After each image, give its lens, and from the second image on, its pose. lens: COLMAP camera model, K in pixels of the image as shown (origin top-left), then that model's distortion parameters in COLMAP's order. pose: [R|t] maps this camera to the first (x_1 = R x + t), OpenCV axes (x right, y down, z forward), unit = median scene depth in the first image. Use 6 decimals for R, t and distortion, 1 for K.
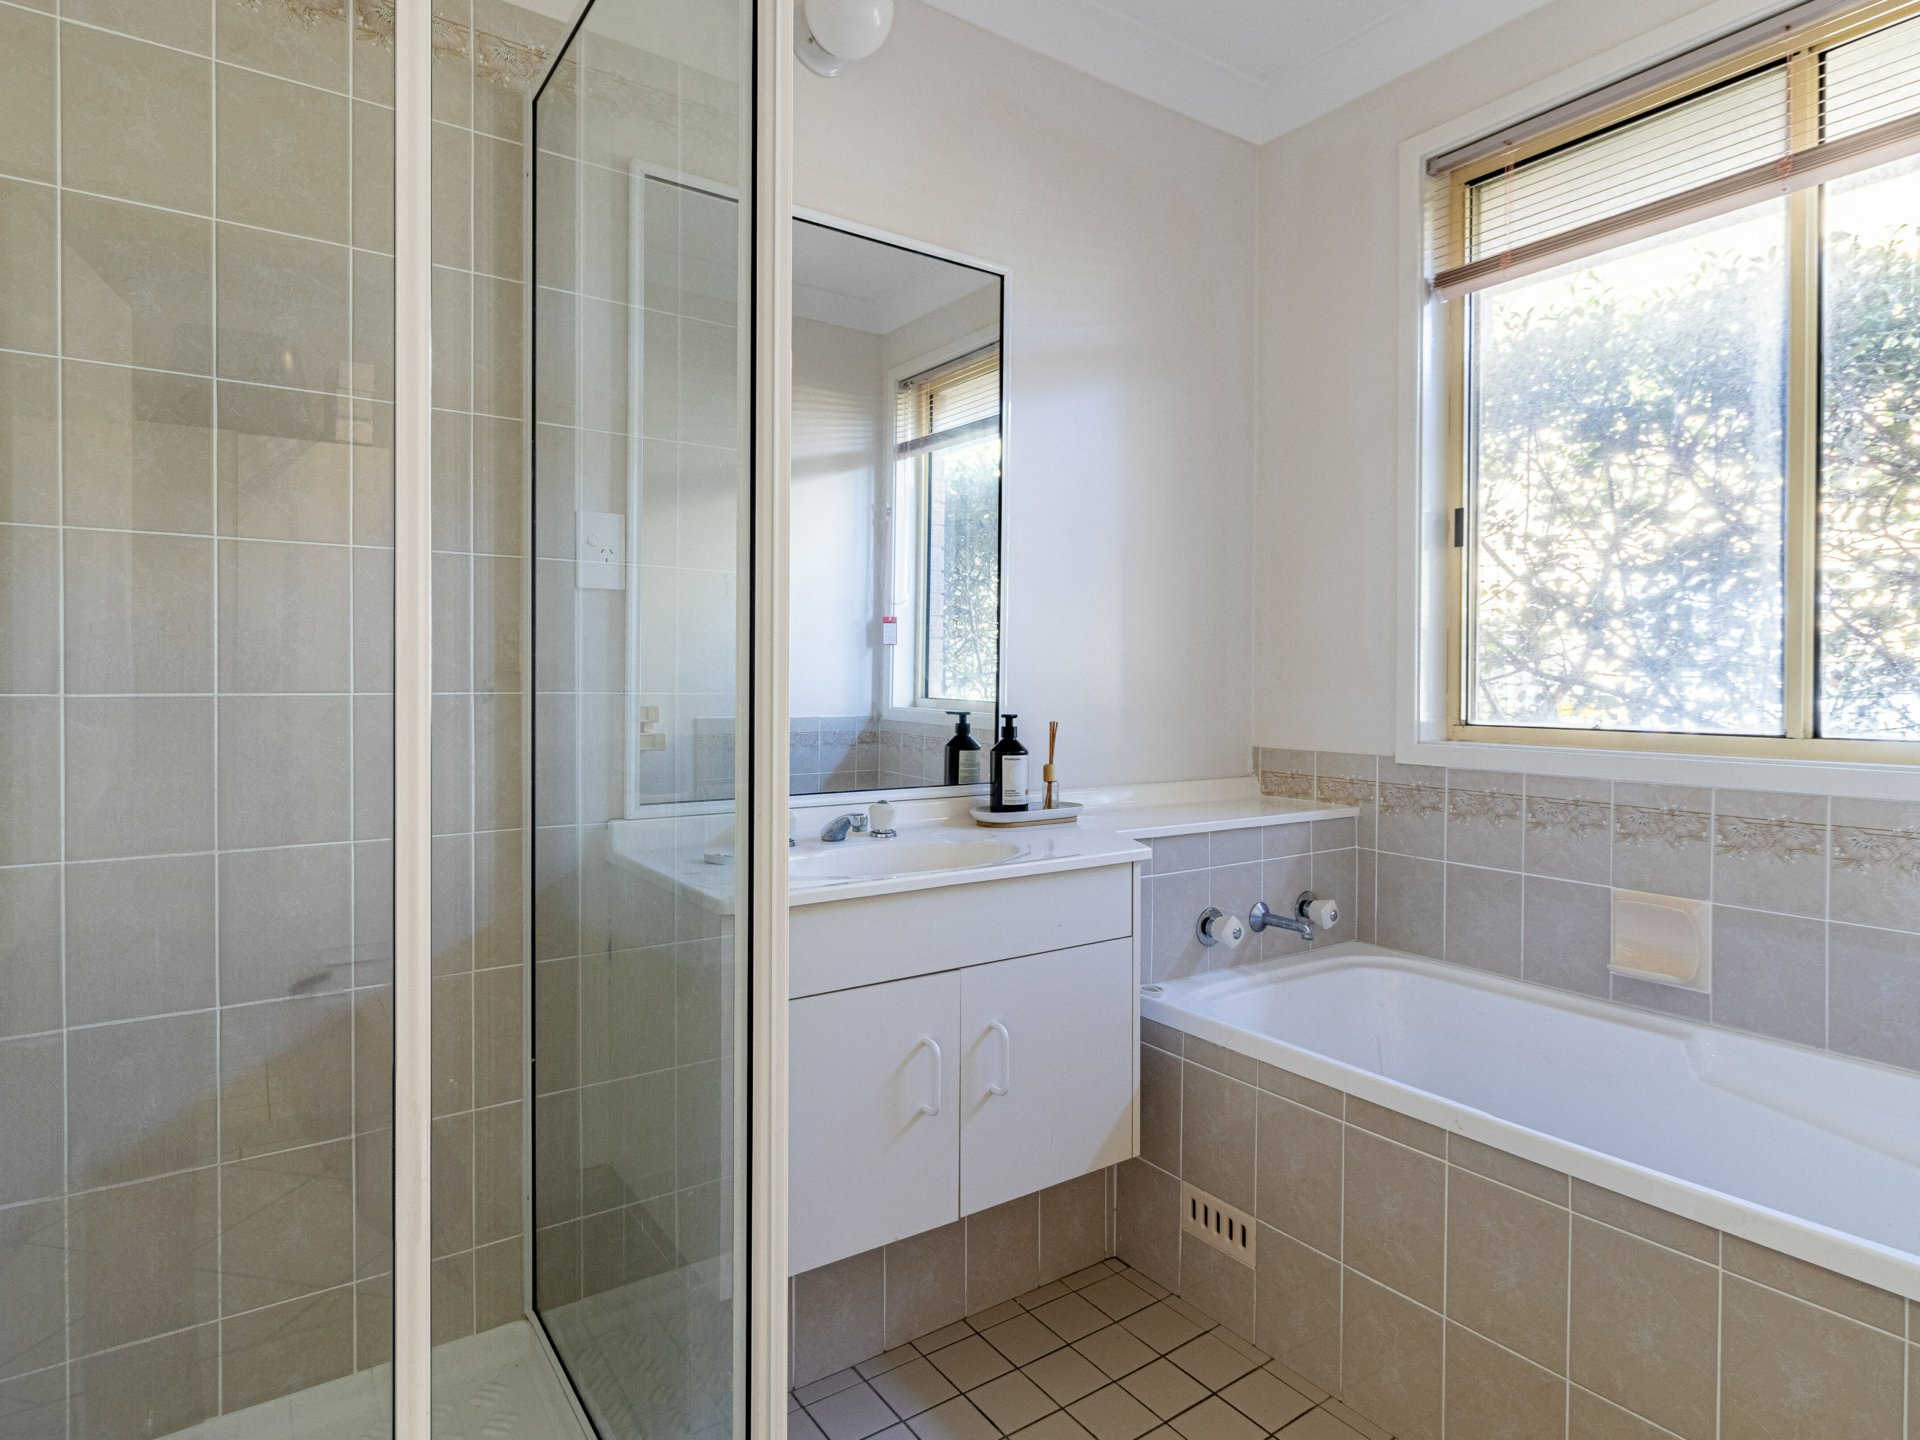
lens RADIAL K [[1087.7, 0, 962.7], [0, 1087.7, 706.4], [0, 0, 1]] dist [0.000391, 0.002640]
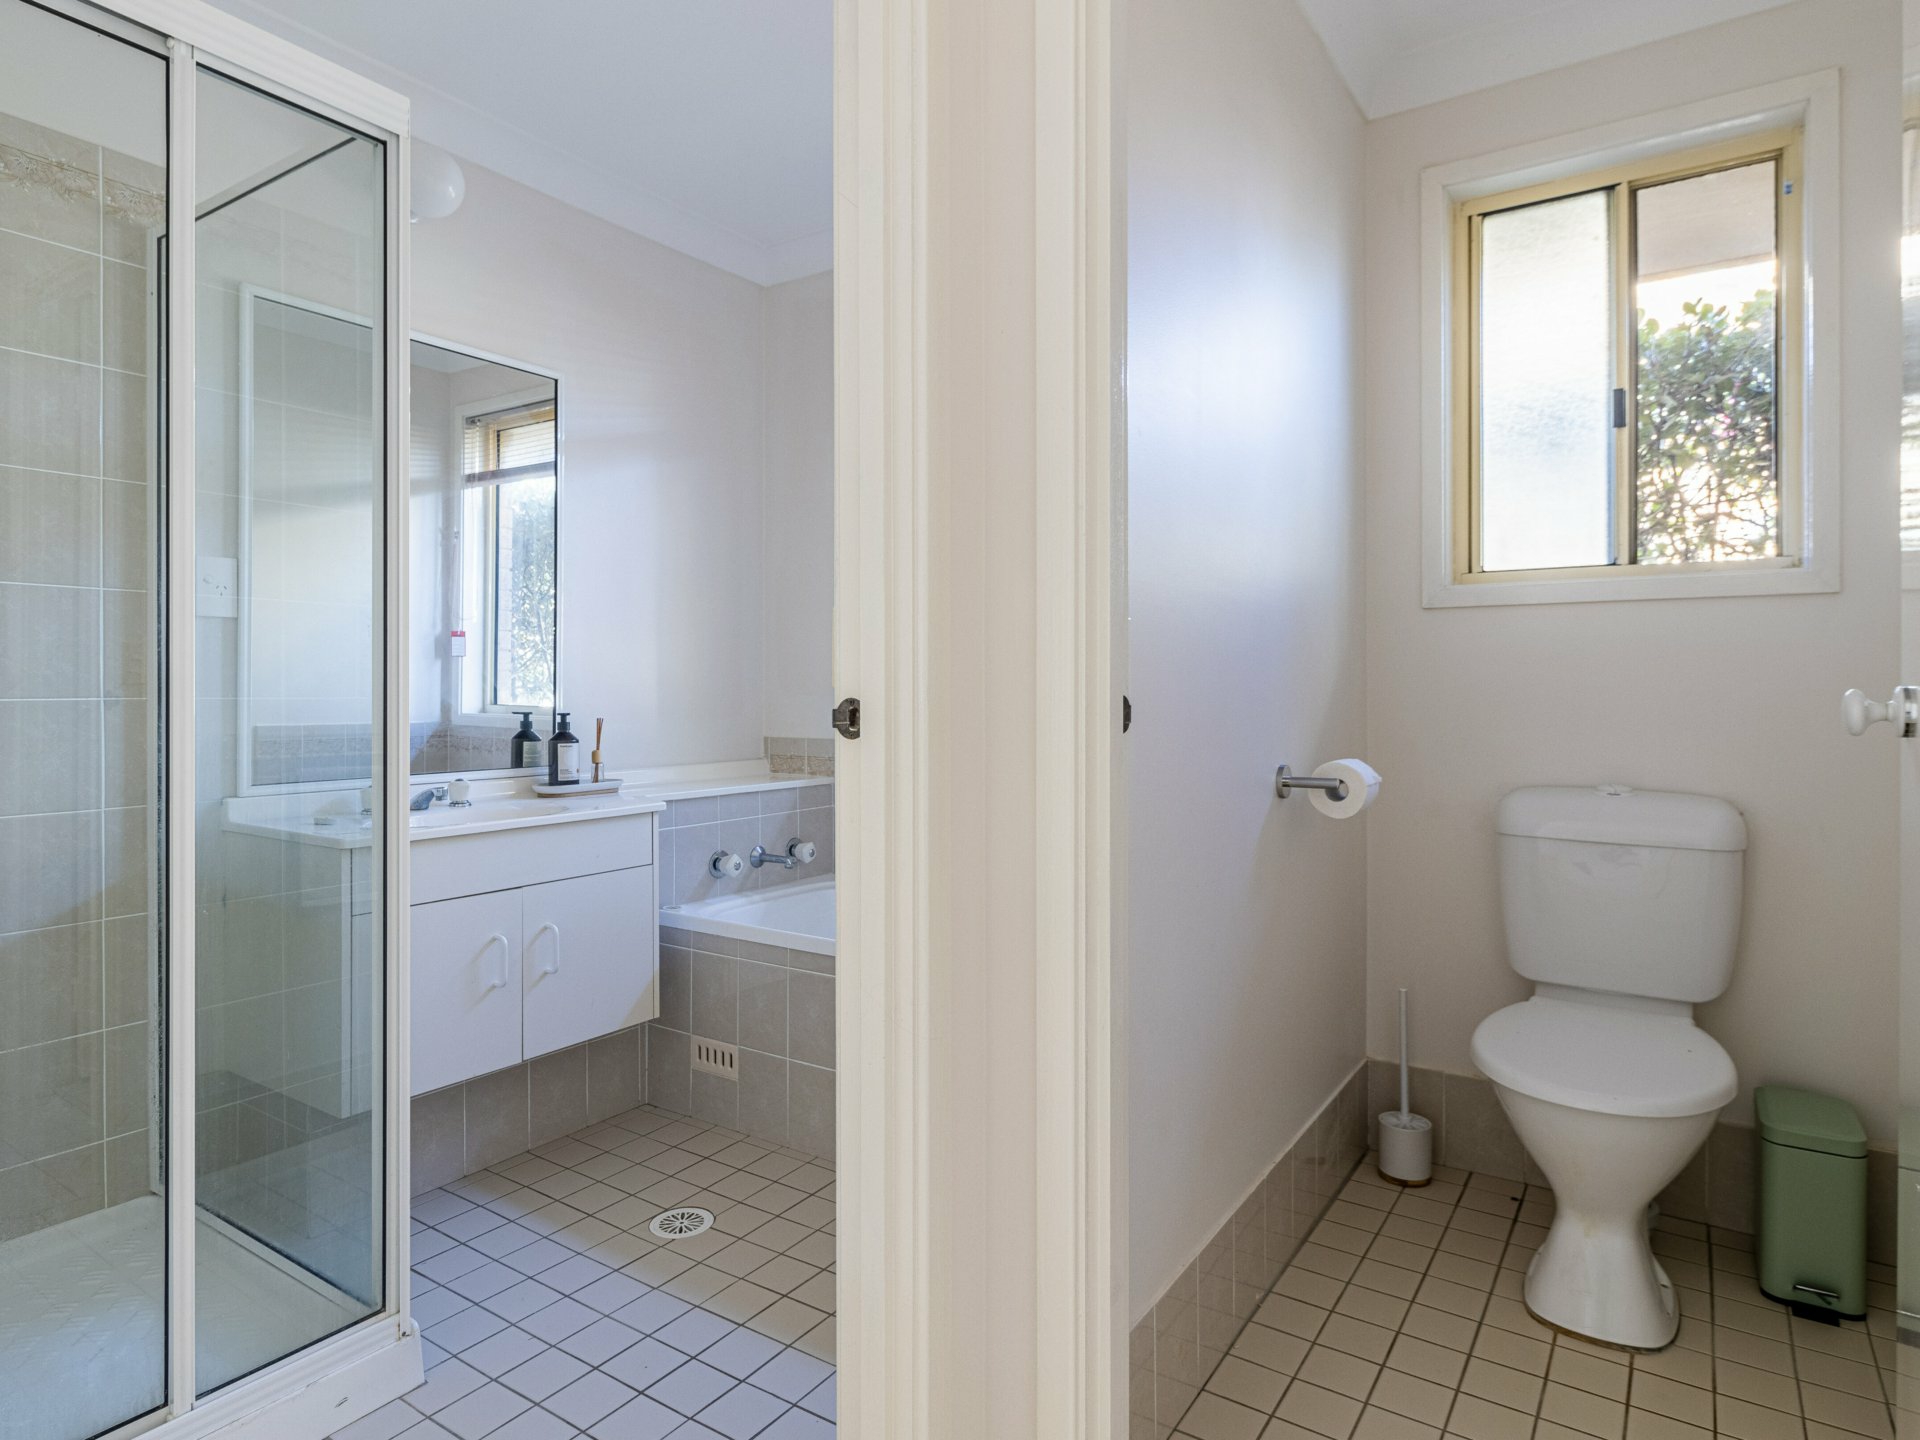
lens RADIAL K [[1087.7, 0, 976.0], [0, 1087.7, 689.9], [0, 0, 1]] dist [0.000391, 0.002640]
pose [[0.927443, -0.005863, 0.373920, 0.013078], [0.014300, 0.999702, -0.019792, 0.012425], [-0.373692, 0.023703, 0.927250, -0.416842]]
